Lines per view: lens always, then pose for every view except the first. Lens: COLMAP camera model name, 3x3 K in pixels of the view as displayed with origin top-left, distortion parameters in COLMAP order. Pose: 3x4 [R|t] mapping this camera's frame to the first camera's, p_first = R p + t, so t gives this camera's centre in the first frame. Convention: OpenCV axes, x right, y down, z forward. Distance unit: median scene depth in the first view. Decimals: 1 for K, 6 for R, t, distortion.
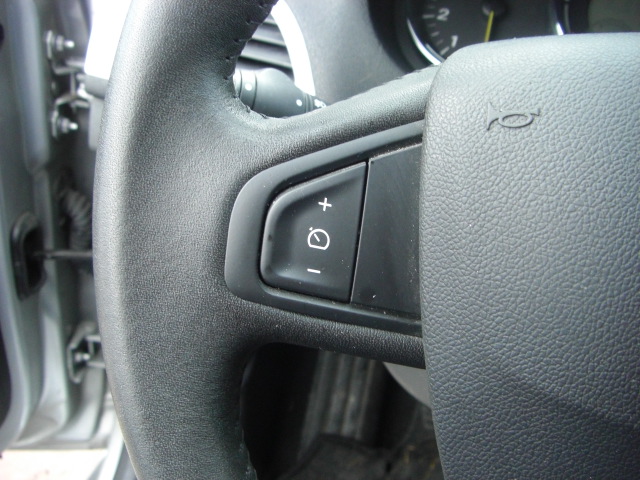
lens RADIAL K [[715.8, 0, 320.0], [0, 715.8, 240.0], [0, 0, 1]] dist [-0.159153, 0.069102]
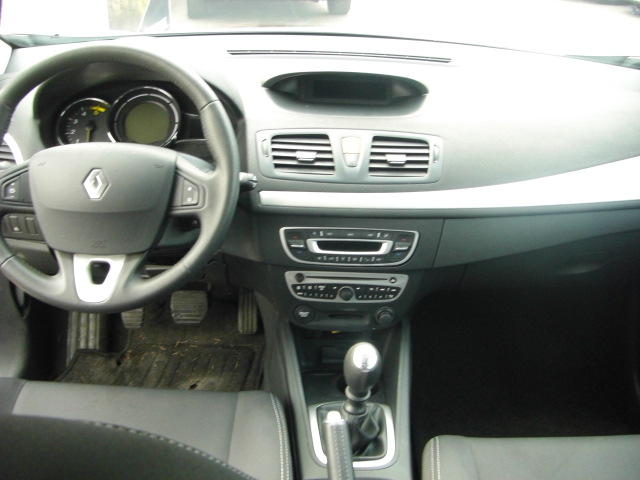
lens RADIAL K [[749.3, 0, 329.5], [0, 749.3, 225.1], [0, 0, 1]] dist [-0.197863, 0.196280]
pose [[0.952867, -0.147403, 0.265174, 0.782497], [0.178276, 0.979260, -0.096268, 1.186430], [-0.245484, 0.139005, 0.959383, -4.754423]]
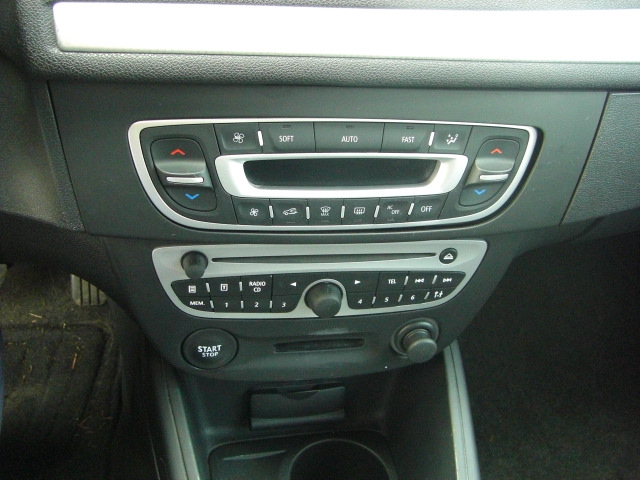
lens RADIAL K [[715.8, 0, 320.0], [0, 715.8, 240.0], [0, 0, 1]] dist [-0.159153, 0.069102]
pose [[0.893980, -0.241128, 0.377700, 1.740193], [0.200004, 0.968974, 0.145214, 0.654332], [-0.400997, -0.054277, 0.914470, -0.486823]]
